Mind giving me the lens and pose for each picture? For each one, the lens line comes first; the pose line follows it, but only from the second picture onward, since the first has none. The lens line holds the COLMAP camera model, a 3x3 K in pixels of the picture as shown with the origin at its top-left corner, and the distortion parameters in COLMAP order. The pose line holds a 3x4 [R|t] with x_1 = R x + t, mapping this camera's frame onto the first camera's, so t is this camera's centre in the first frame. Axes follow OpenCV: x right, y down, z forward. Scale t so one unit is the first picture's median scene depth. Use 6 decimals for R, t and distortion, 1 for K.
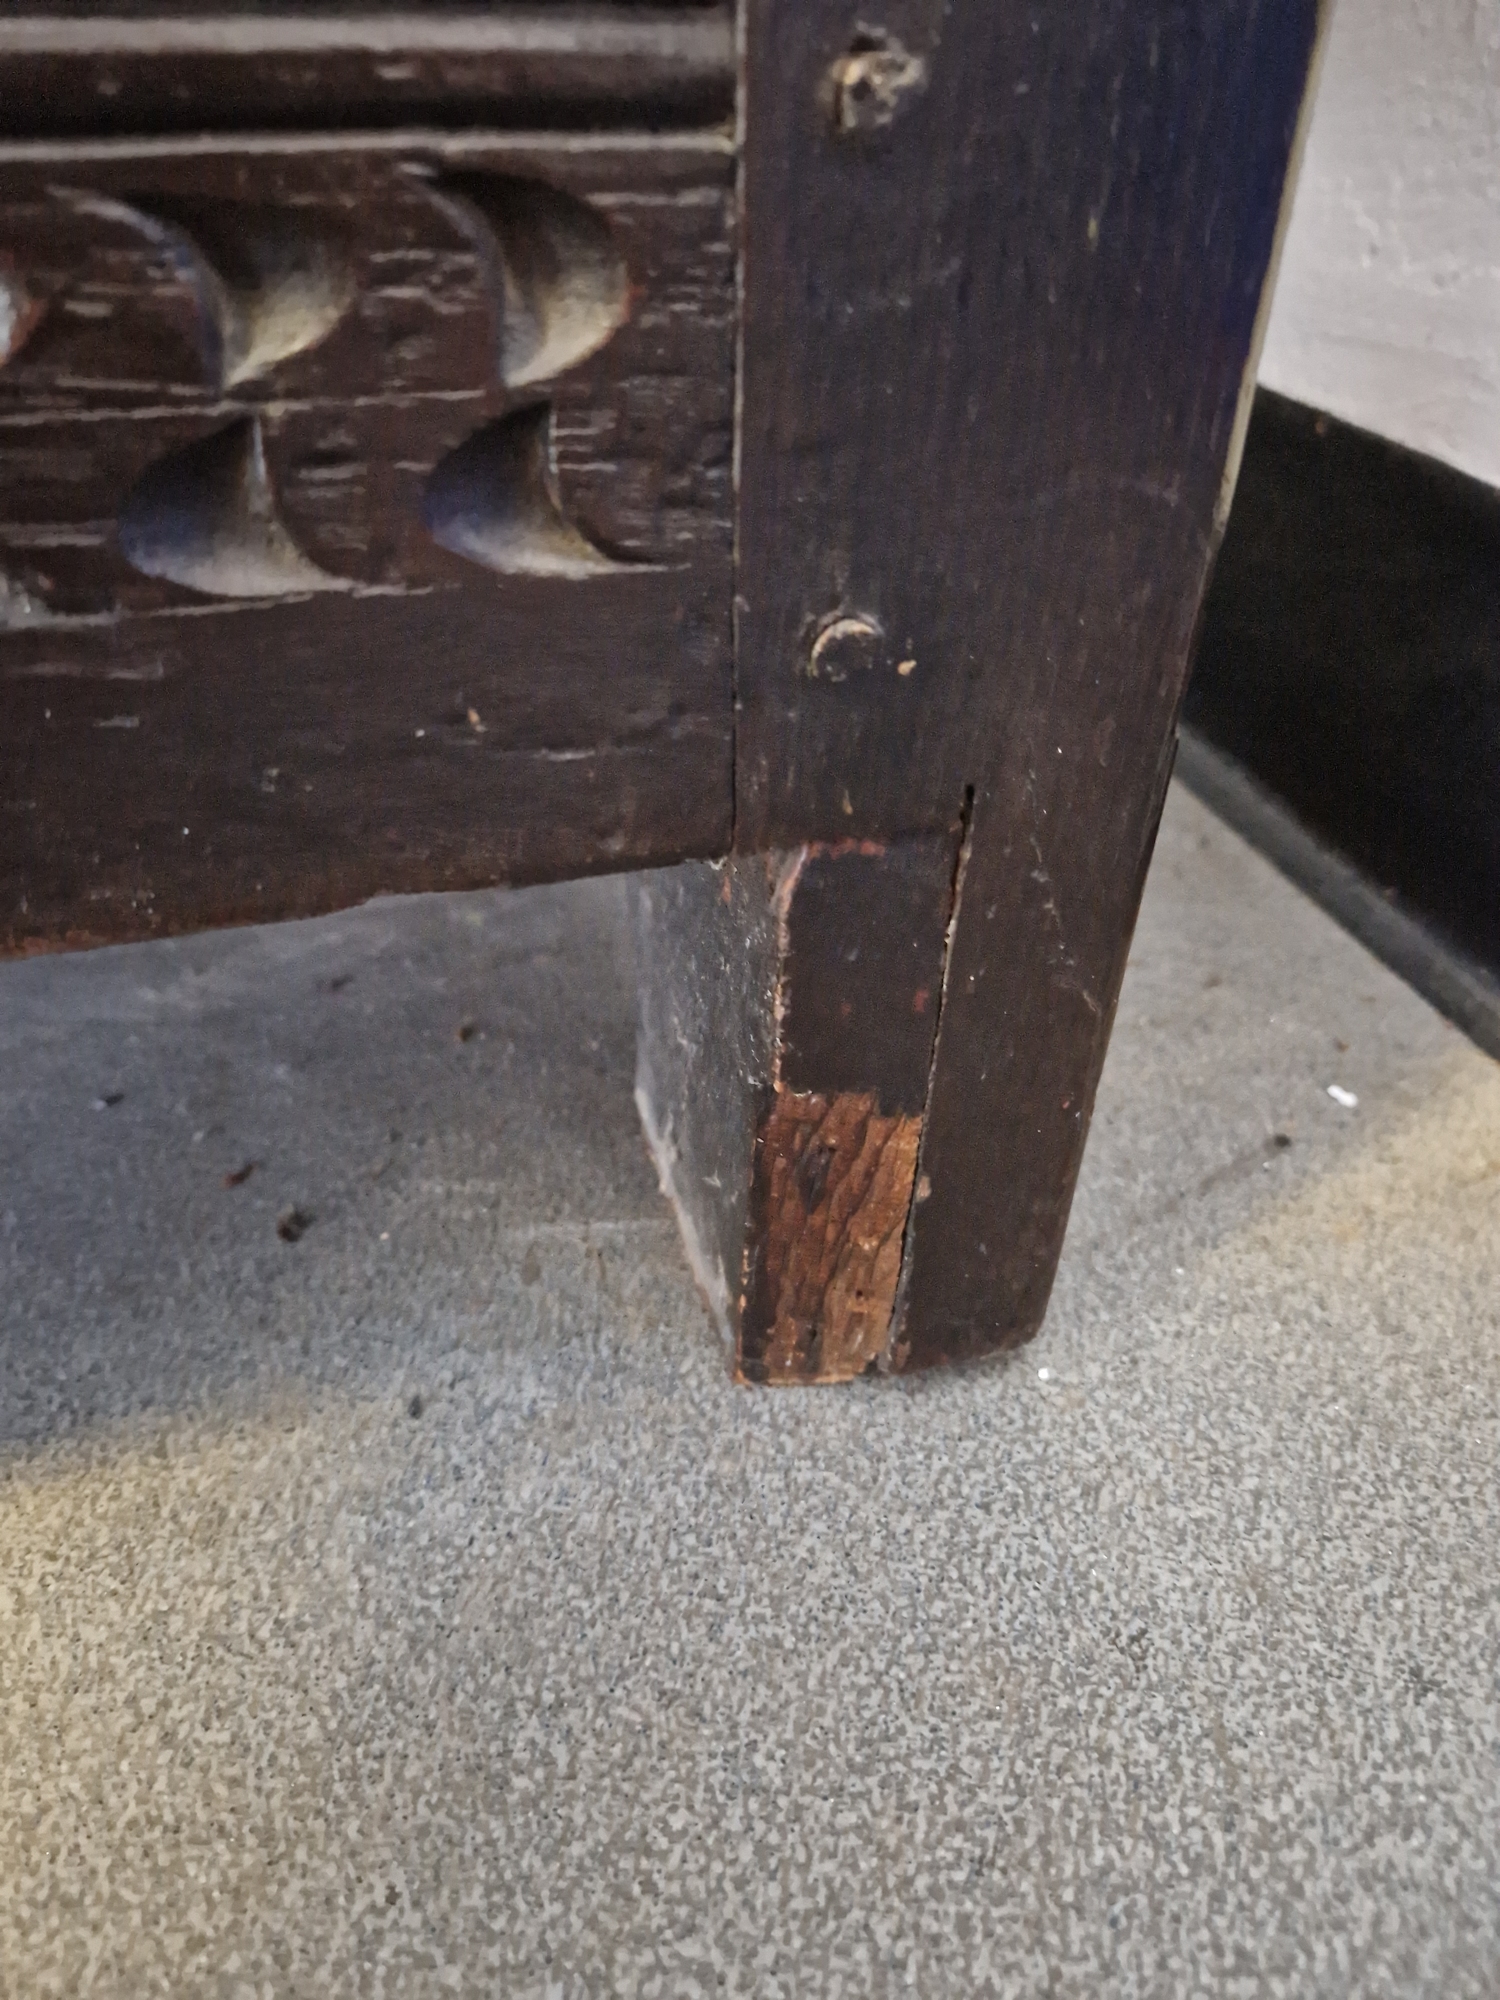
lens RADIAL K [[1348.4, 0, 750.0], [0, 1348.4, 1000.0], [0, 0, 1]] dist [0.053974, -0.061286]
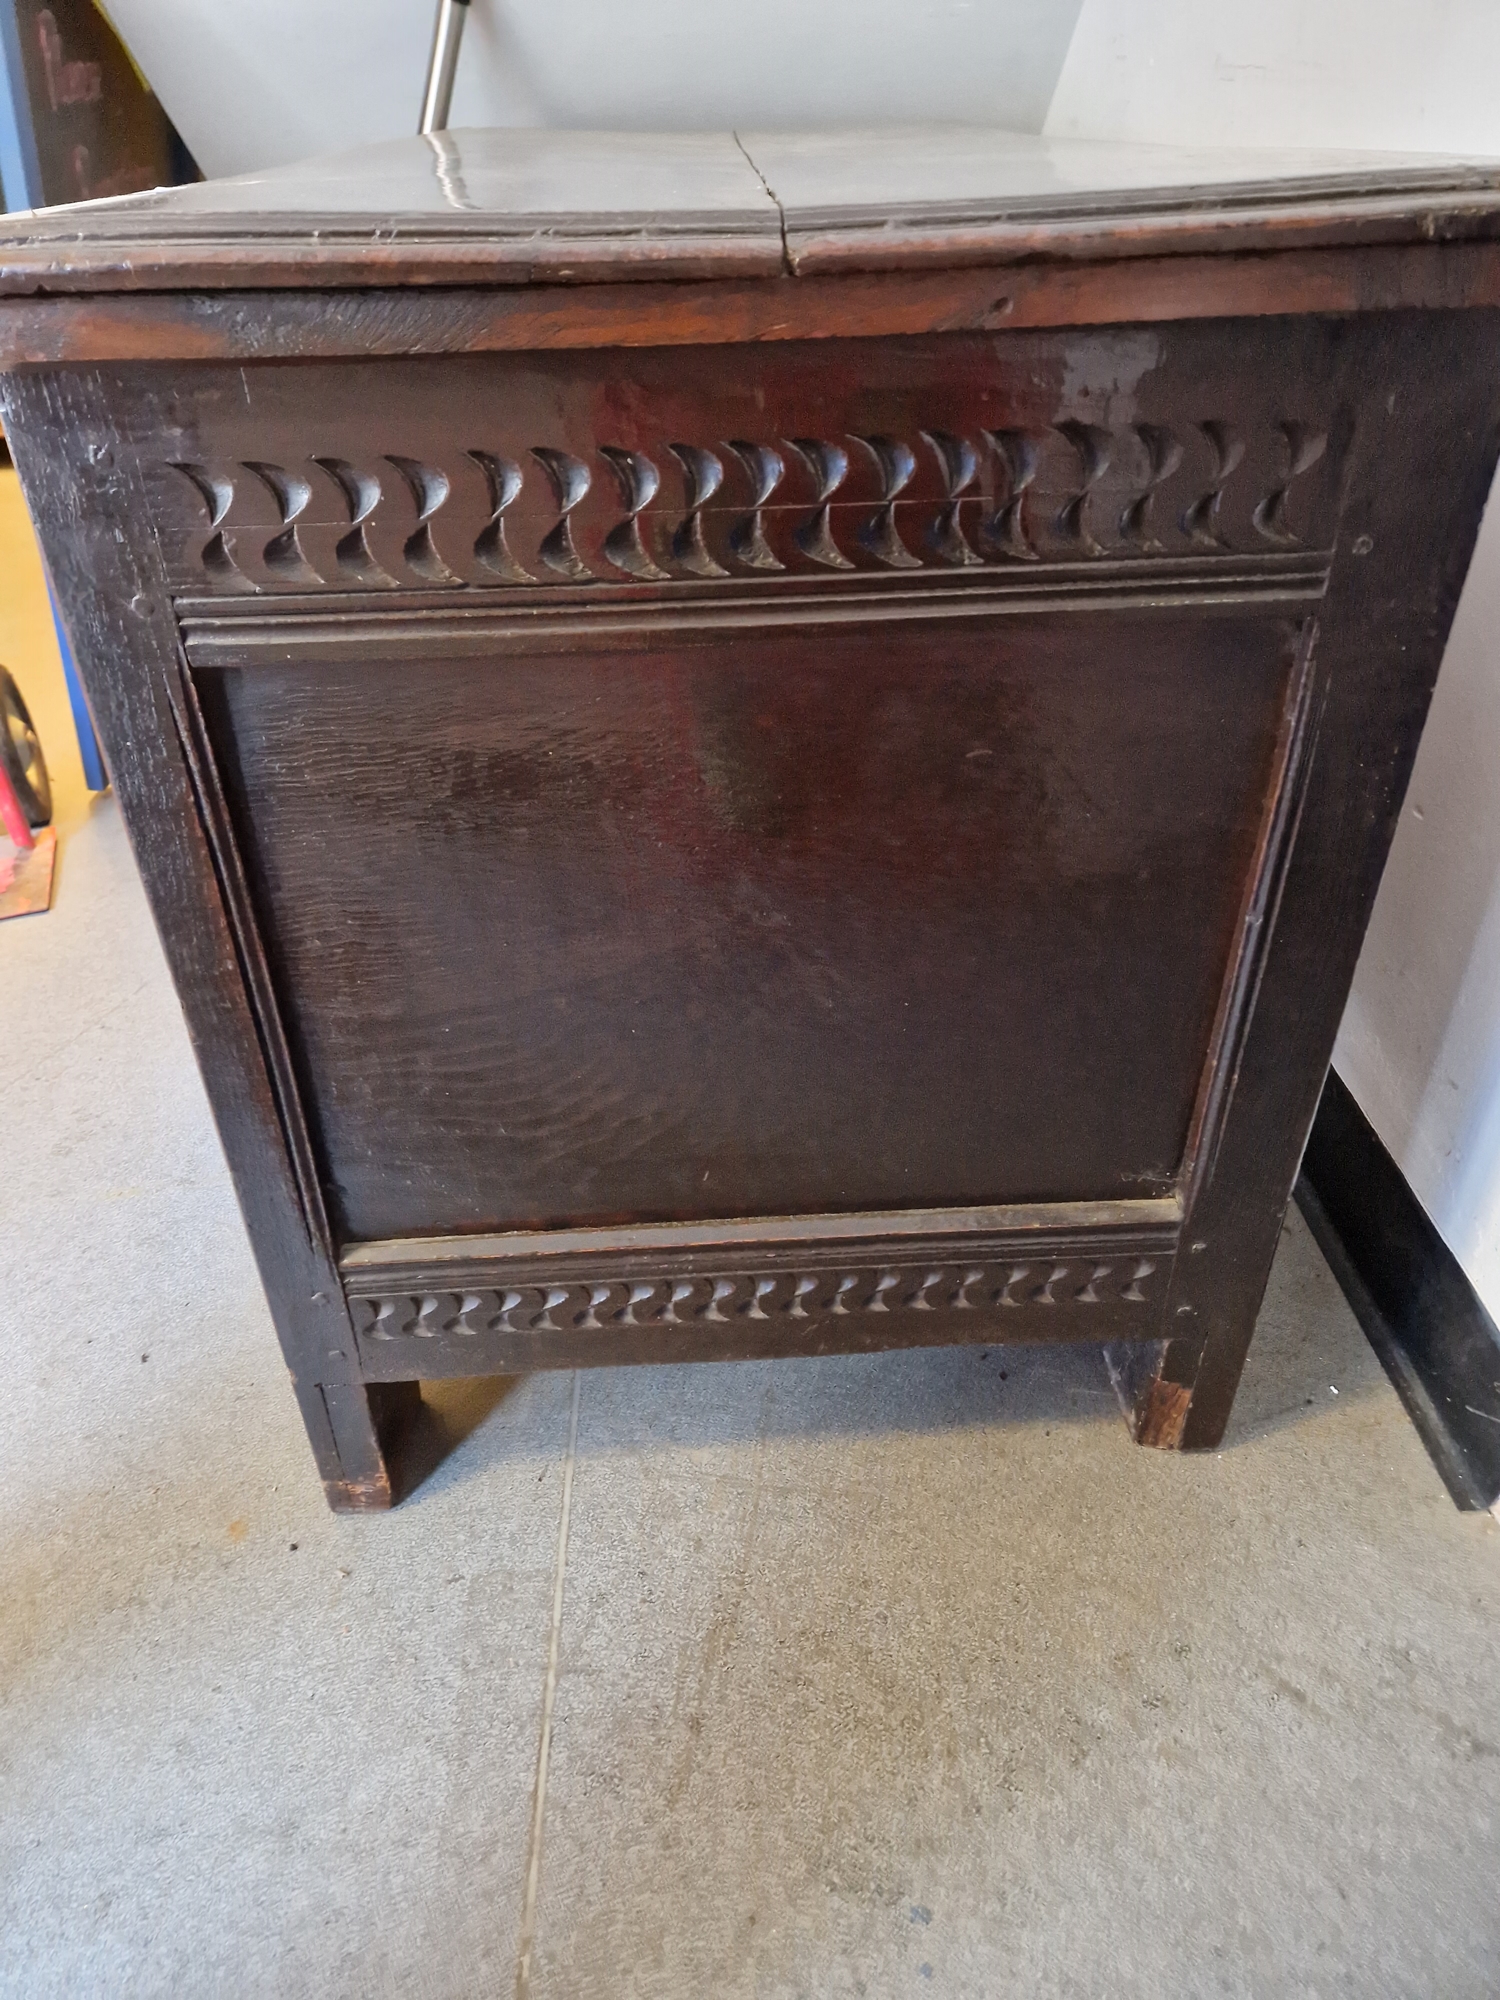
lens RADIAL K [[1298.9, 0, 750.0], [0, 1298.9, 1000.0], [0, 0, 1]] dist [0.061366, -0.054619]
pose [[0.968941, 0.108808, -0.222069, -0.383771], [-0.120362, 0.991958, -0.039137, -0.699768], [0.216025, 0.064651, 0.974245, -2.990136]]
